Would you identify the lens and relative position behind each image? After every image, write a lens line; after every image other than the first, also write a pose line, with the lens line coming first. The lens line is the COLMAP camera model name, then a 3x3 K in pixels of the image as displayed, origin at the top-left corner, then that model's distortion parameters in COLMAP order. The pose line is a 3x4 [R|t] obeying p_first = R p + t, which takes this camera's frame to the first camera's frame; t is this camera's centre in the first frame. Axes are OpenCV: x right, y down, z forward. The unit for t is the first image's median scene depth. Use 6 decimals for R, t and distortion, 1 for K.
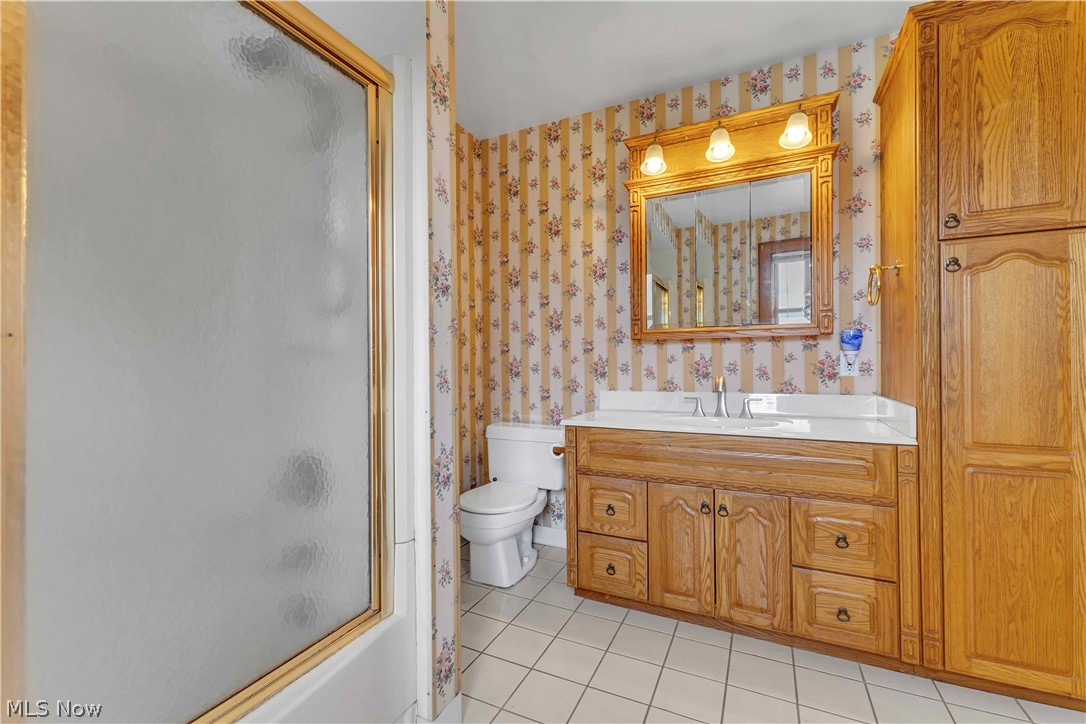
lens RADIAL K [[473.5, 0, 543.9], [0, 473.5, 362.5], [0, 0, 1]] dist [0.010266, -0.001778]
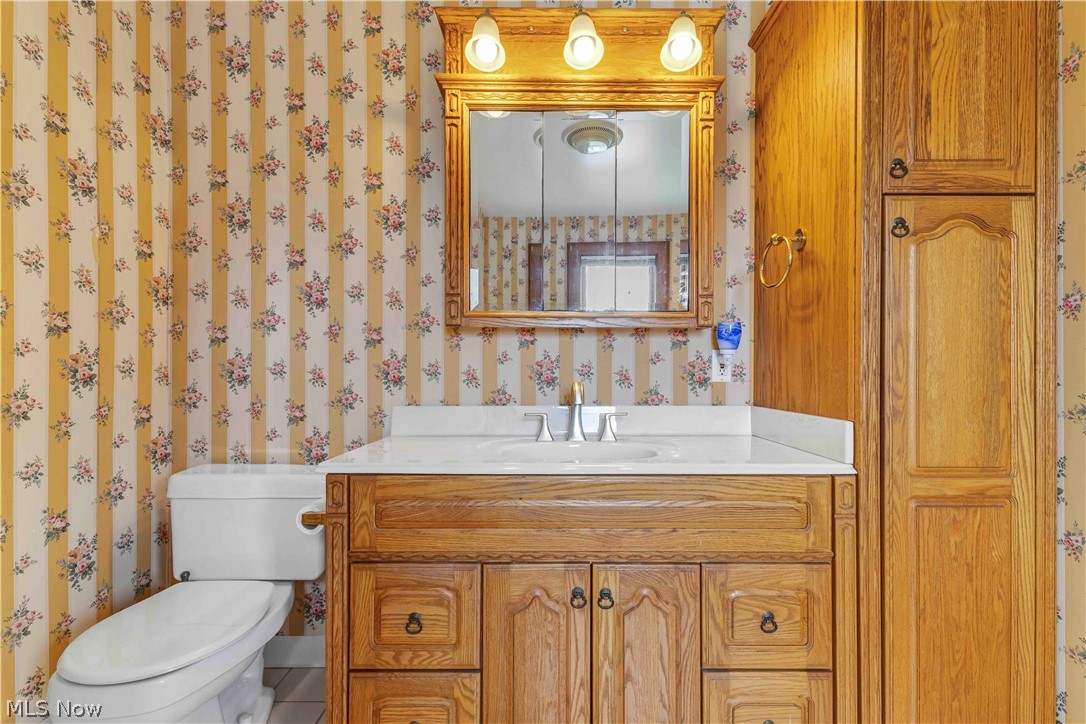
lens RADIAL K [[473.5, 0, 548.6], [0, 473.5, 373.5], [0, 0, 1]] dist [0.010266, -0.001778]
pose [[0.899230, 0.010987, 0.437338, 0.037013], [-0.009138, 0.999938, -0.006331, 0.023599], [-0.437380, 0.001697, 0.899275, 0.441348]]
